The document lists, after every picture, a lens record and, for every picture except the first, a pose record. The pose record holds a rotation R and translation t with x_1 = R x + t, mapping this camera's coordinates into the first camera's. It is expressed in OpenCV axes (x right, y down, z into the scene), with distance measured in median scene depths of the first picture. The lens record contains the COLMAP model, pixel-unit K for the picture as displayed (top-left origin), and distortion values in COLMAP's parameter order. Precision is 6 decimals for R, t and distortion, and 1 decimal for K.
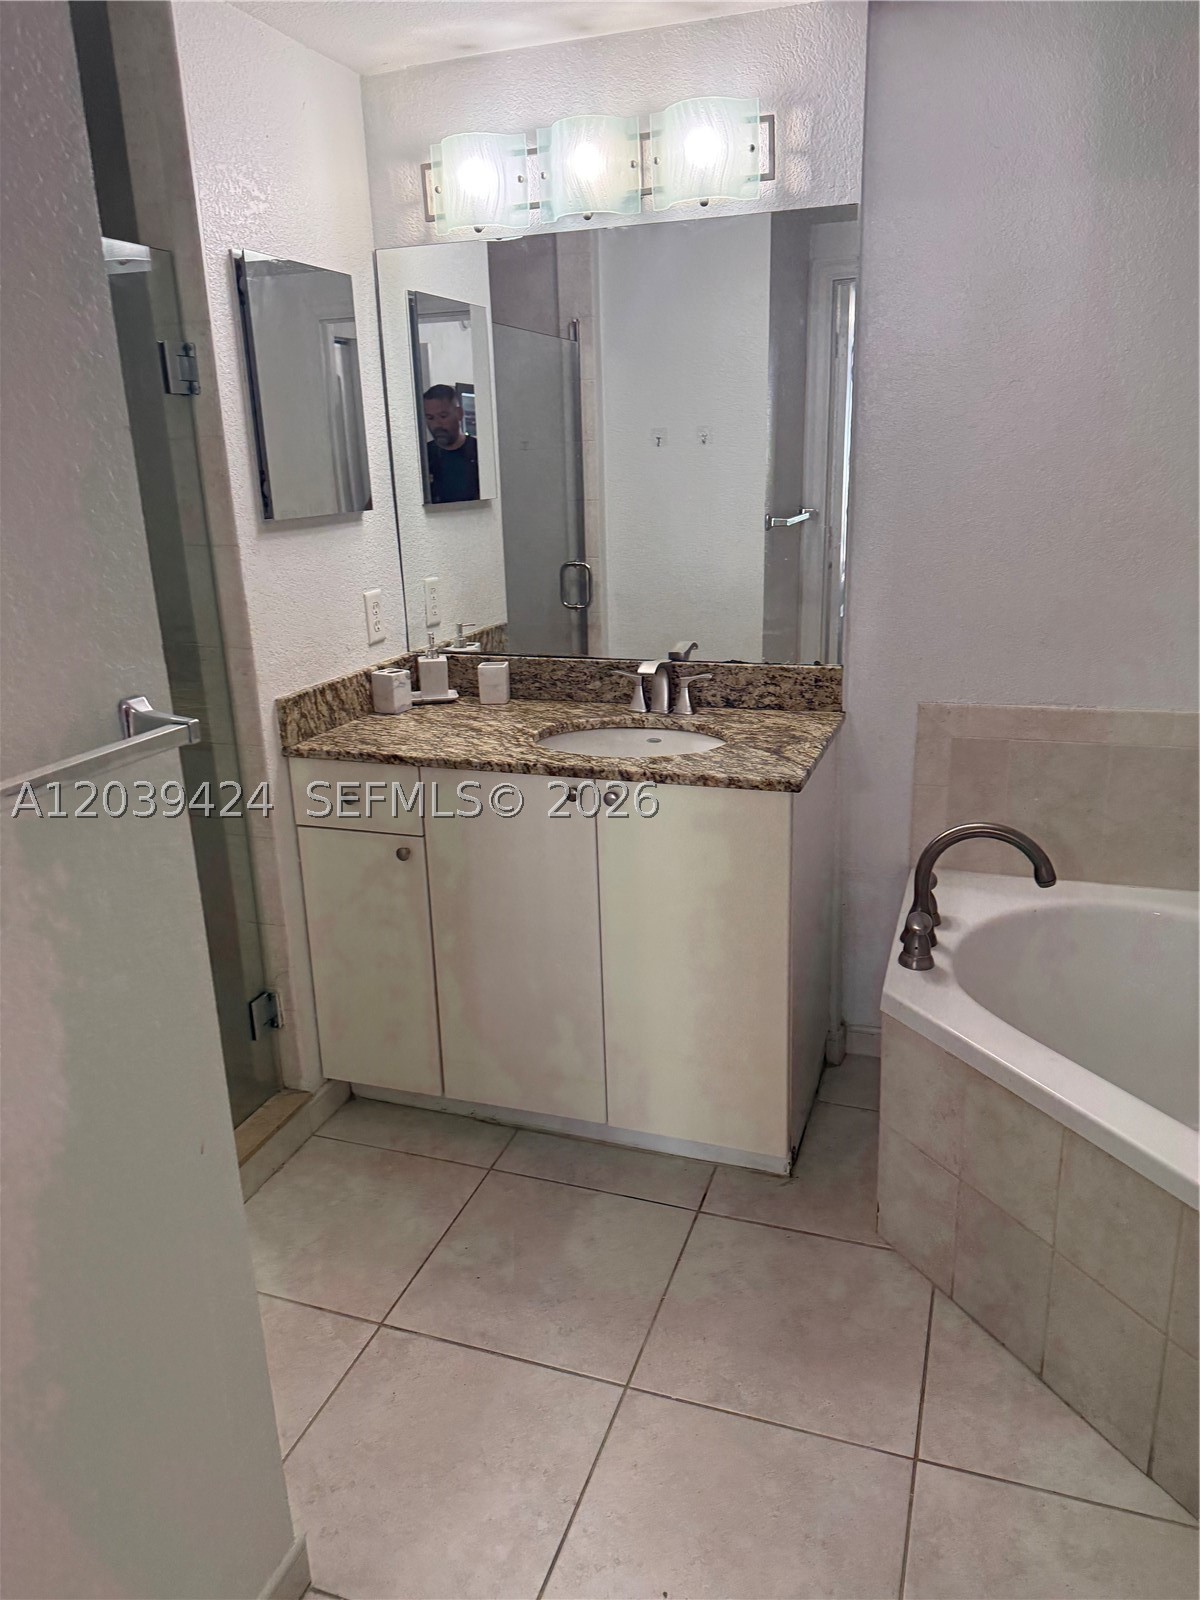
lens RADIAL K [[1191.1, 0, 600.0], [0, 1191.1, 800.0], [0, 0, 1]] dist [0.162265, -0.243753]
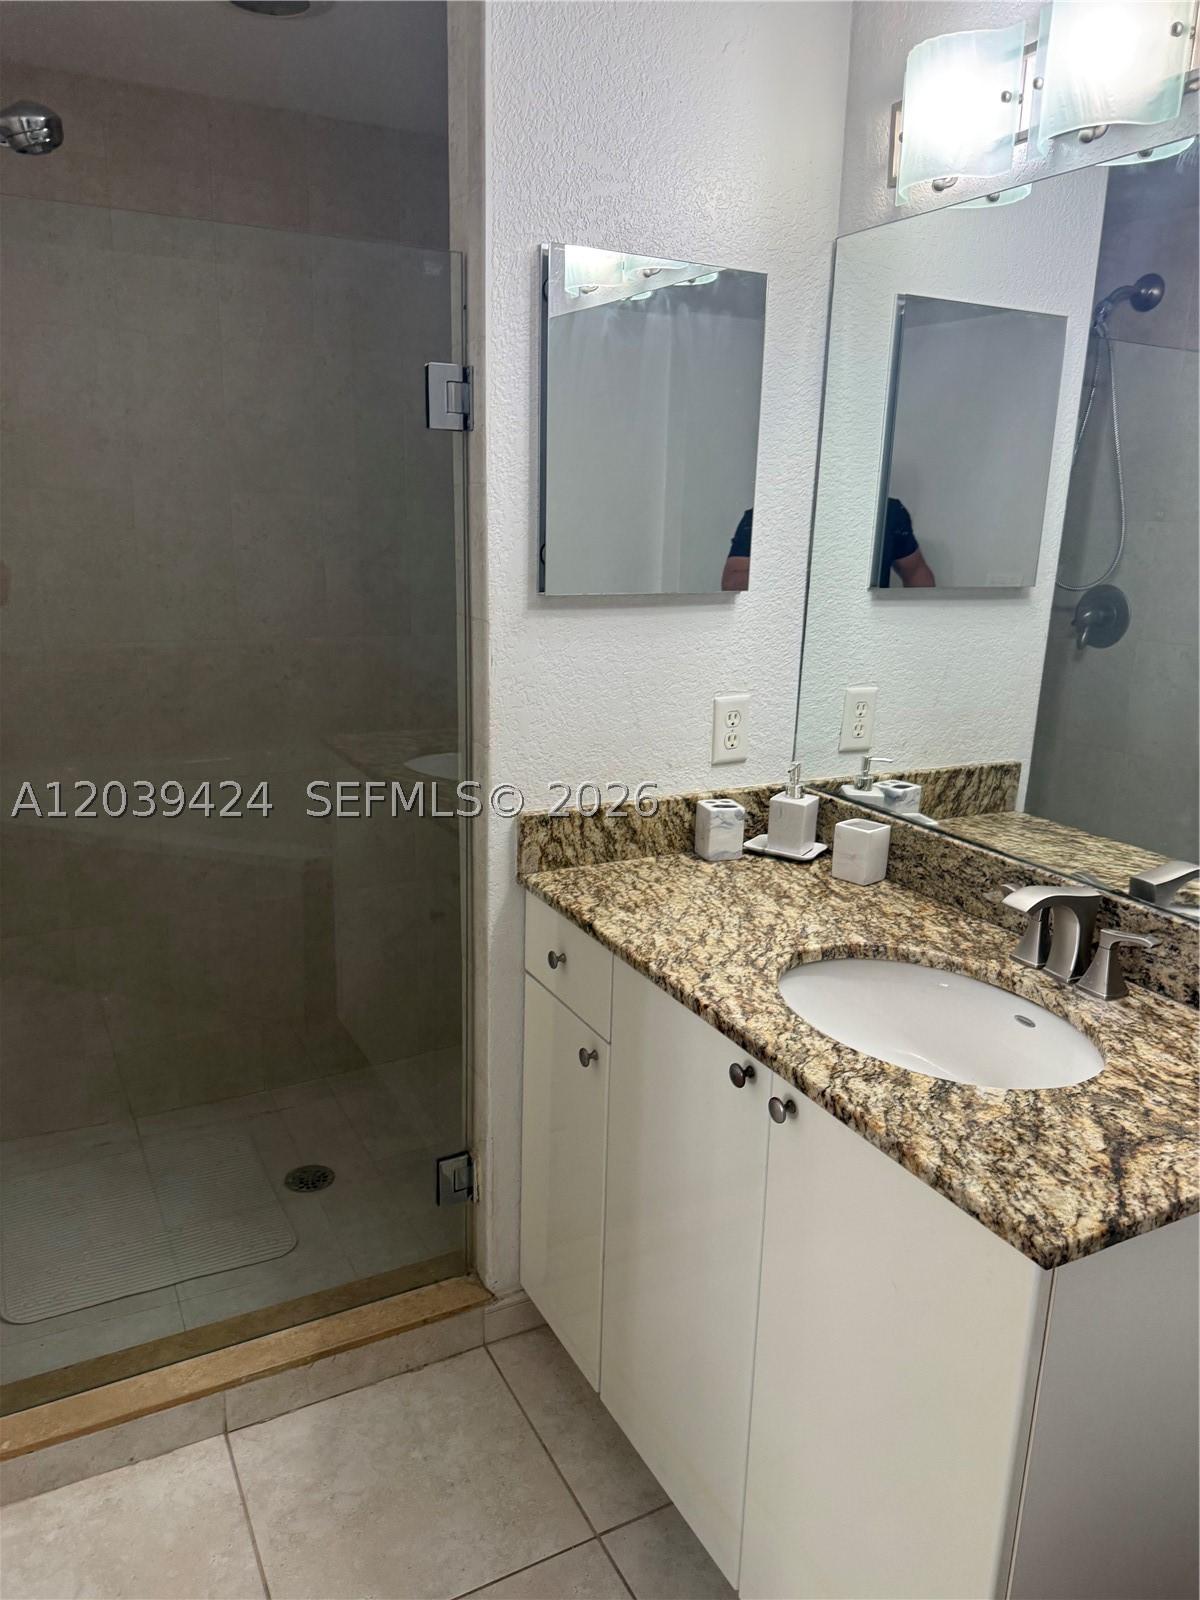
lens RADIAL K [[1147.3, 0, 573.0], [0, 1147.3, 813.6], [0, 0, 1]] dist [0.142303, -0.207907]
pose [[0.721166, 0.225218, -0.655131, 0.243547], [-0.239365, 0.968444, 0.069434, -0.137826], [0.650095, 0.106742, 0.752318, 0.429760]]
